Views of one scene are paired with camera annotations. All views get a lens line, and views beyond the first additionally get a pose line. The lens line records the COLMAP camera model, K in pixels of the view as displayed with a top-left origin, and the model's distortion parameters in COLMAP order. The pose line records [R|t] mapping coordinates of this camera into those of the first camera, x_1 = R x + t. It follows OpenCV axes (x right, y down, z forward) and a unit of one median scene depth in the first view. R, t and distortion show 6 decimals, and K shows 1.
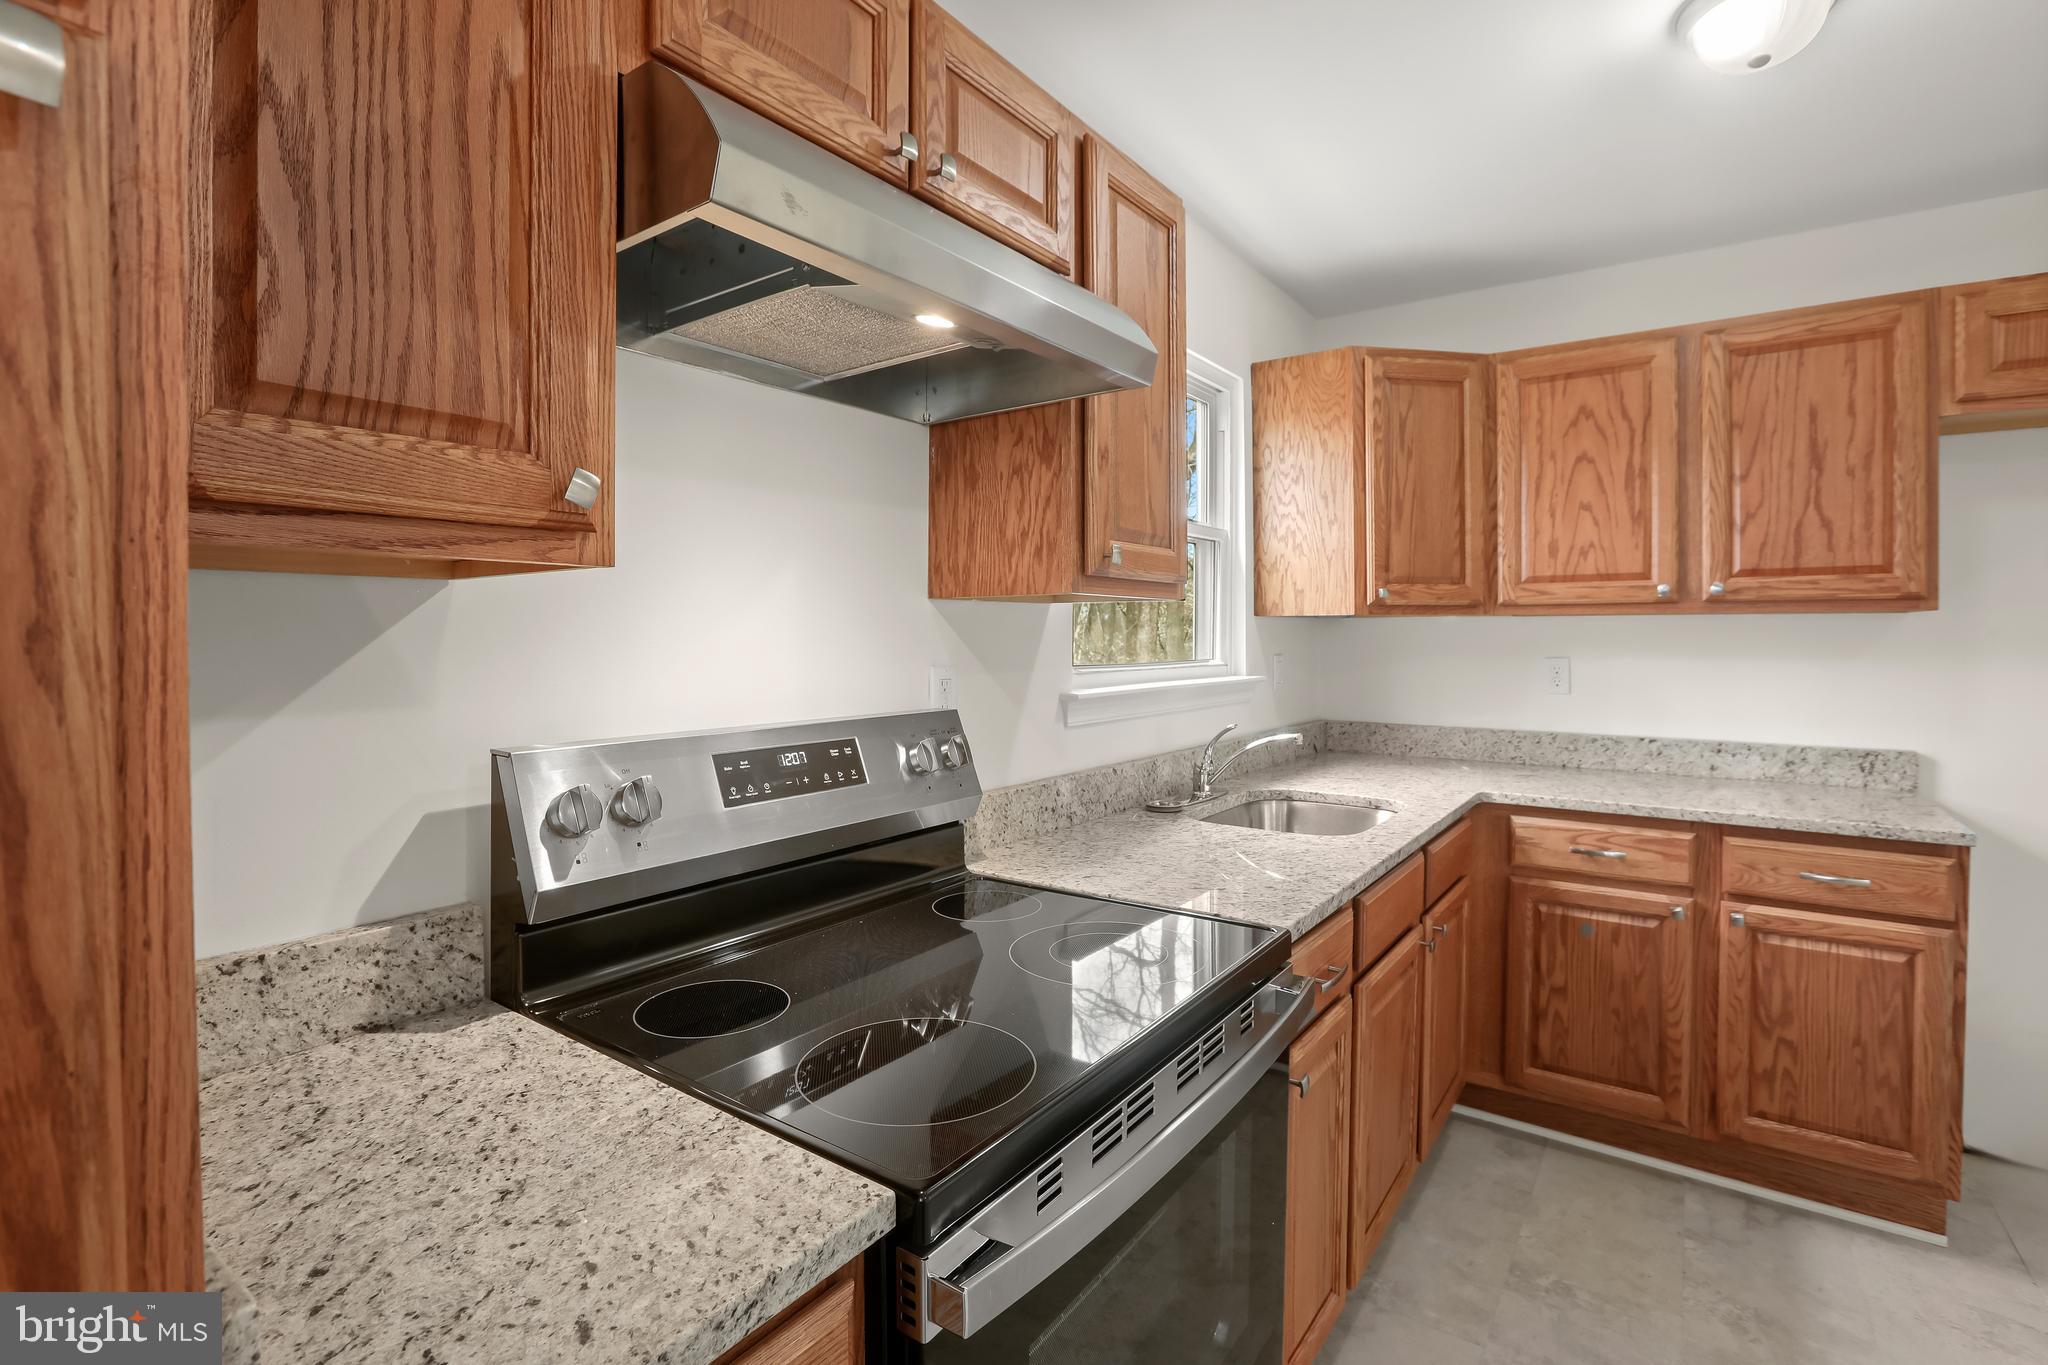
lens RADIAL K [[967.1, 0, 1085.5], [0, 967.1, 638.9], [0, 0, 1]] dist [-0.020851, 0.003483]
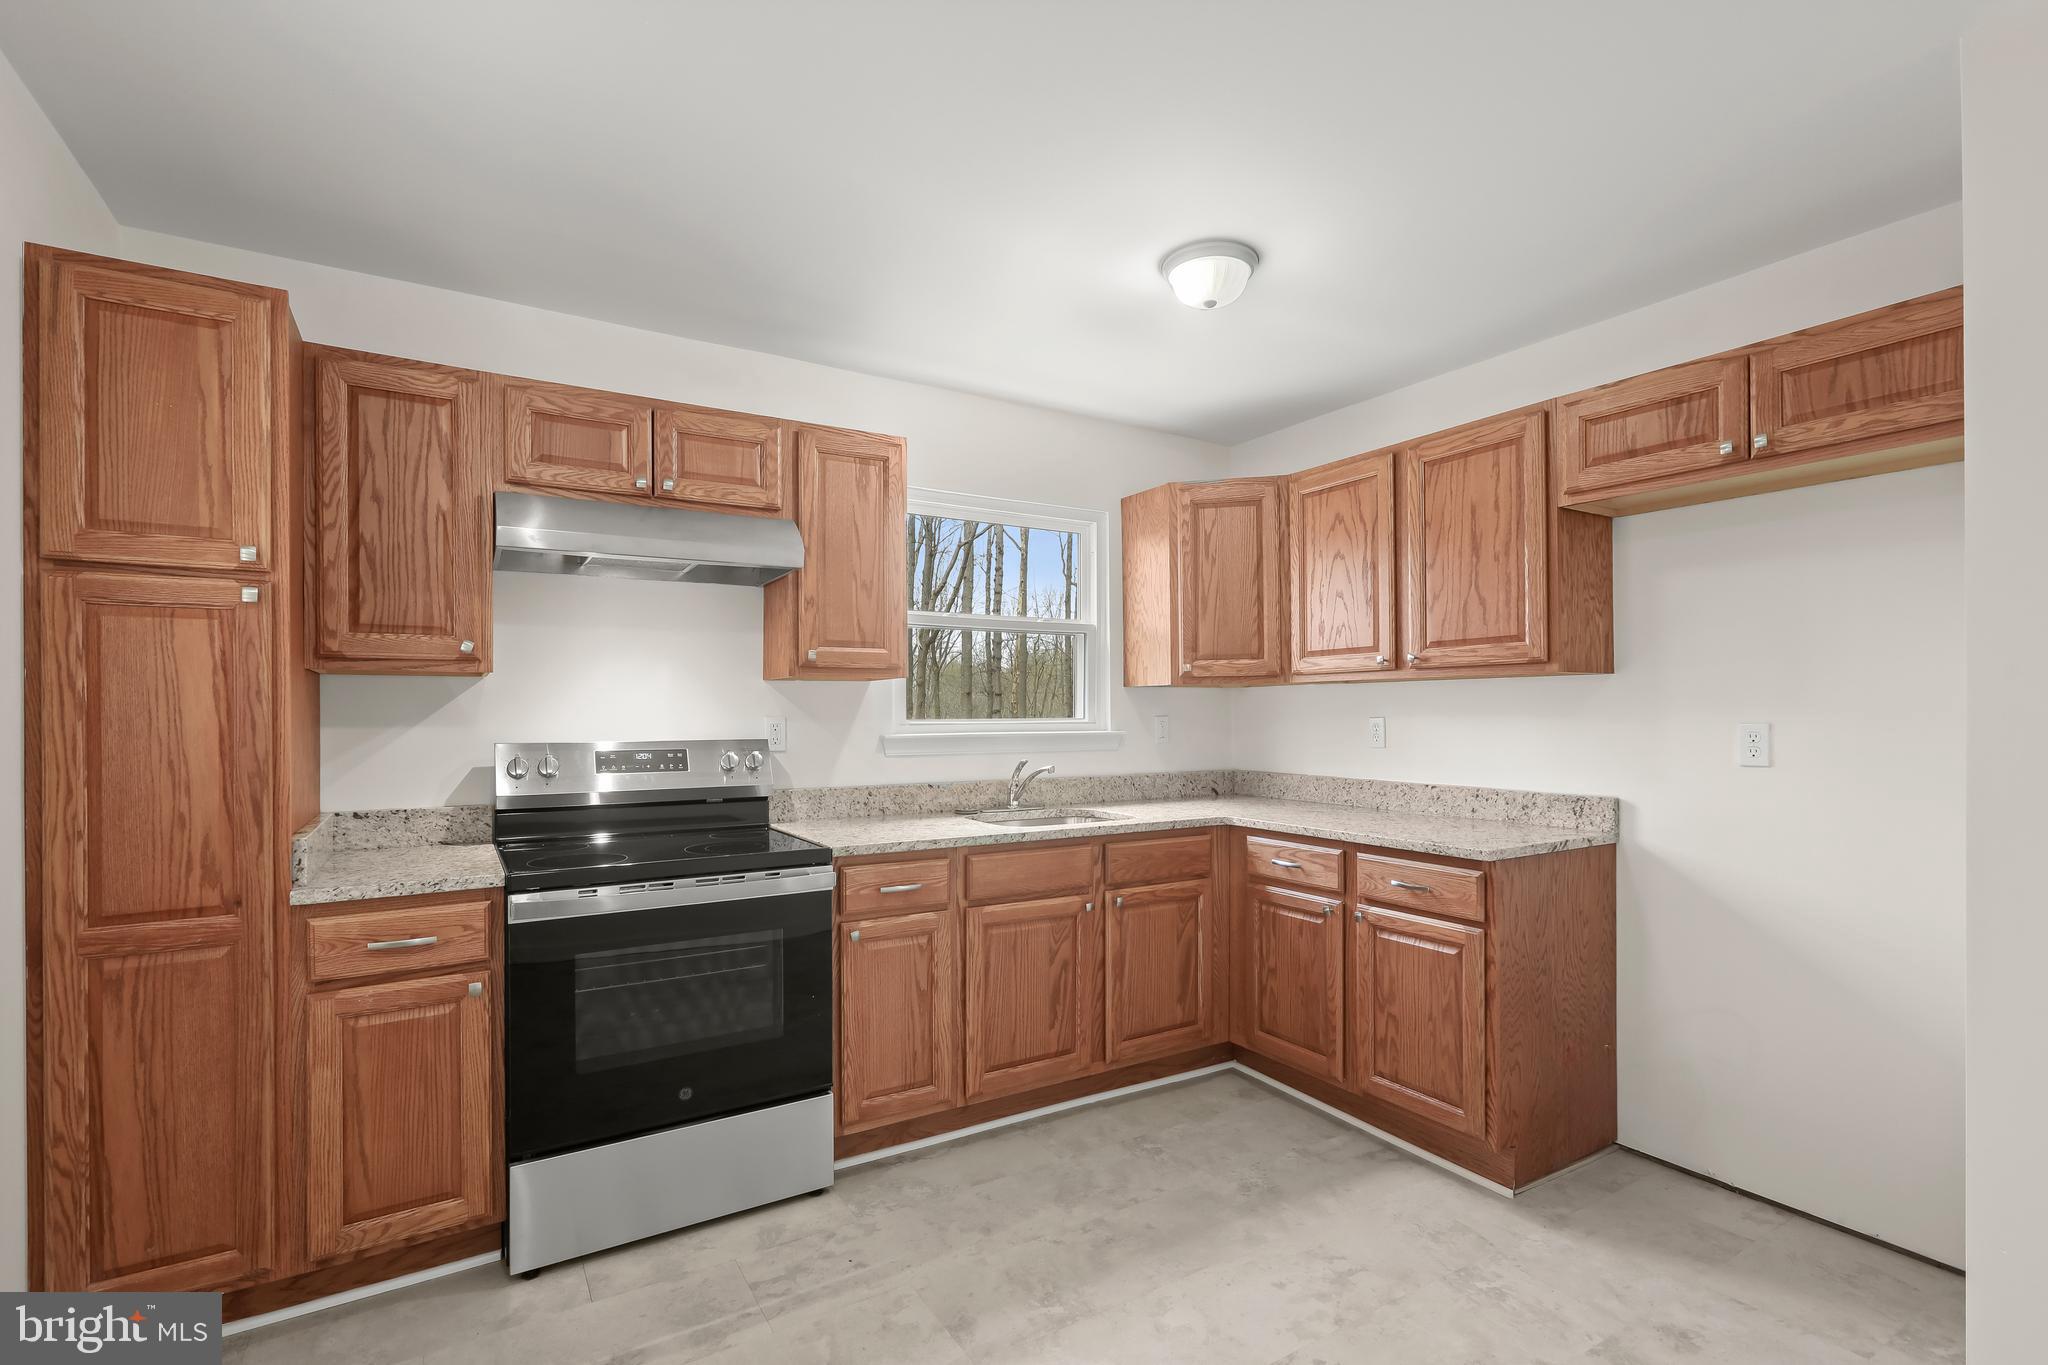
lens RADIAL K [[967.1, 0, 1065.6], [0, 967.1, 696.1], [0, 0, 1]] dist [-0.020851, 0.003483]
pose [[0.916033, -0.012344, -0.400912, 0.804083], [0.003927, 0.999754, -0.021809, 0.023448], [0.401083, 0.018403, 0.915857, -0.327101]]
